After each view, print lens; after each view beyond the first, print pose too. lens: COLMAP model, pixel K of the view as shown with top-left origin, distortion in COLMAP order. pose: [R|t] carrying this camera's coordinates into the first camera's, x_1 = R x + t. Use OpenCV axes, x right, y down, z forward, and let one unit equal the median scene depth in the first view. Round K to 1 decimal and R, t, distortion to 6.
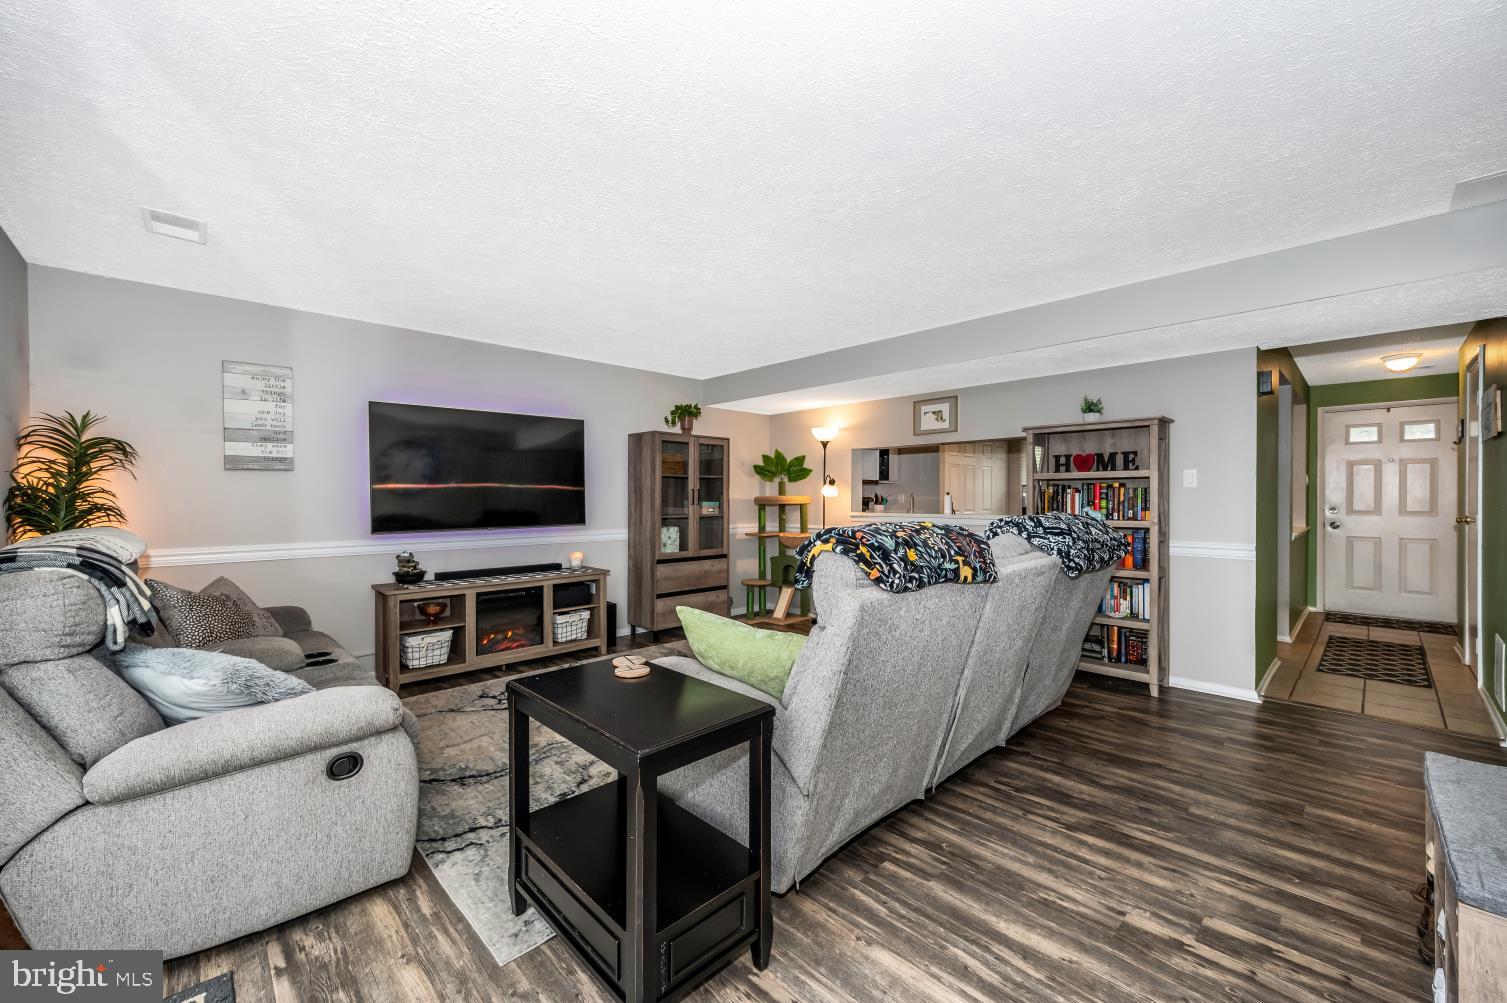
lens RADIAL K [[591.8, 0, 755.0], [0, 591.8, 499.1], [0, 0, 1]] dist [0.001072, 0.000086]
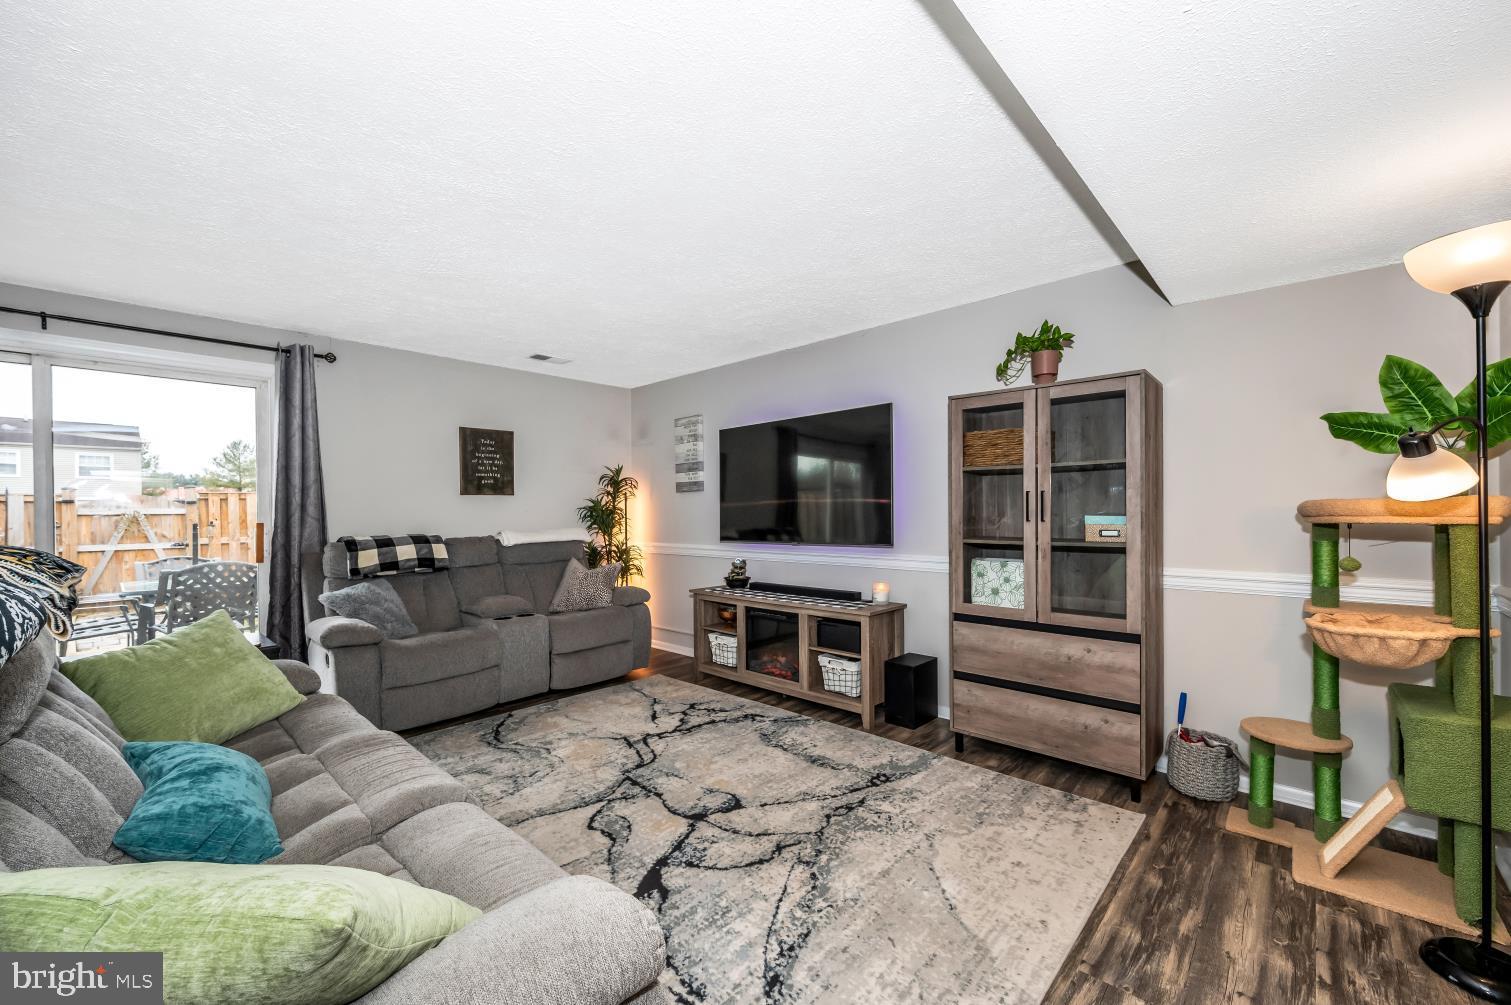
lens RADIAL K [[599.2, 0, 755.1], [0, 599.2, 511.5], [0, 0, 1]] dist [0.000133, 0.000025]
pose [[0.052689, -0.000049, -0.998611, 0.464797], [0.005545, 0.999985, 0.000244, -0.000691], [0.998596, -0.005550, 0.052688, 0.841300]]
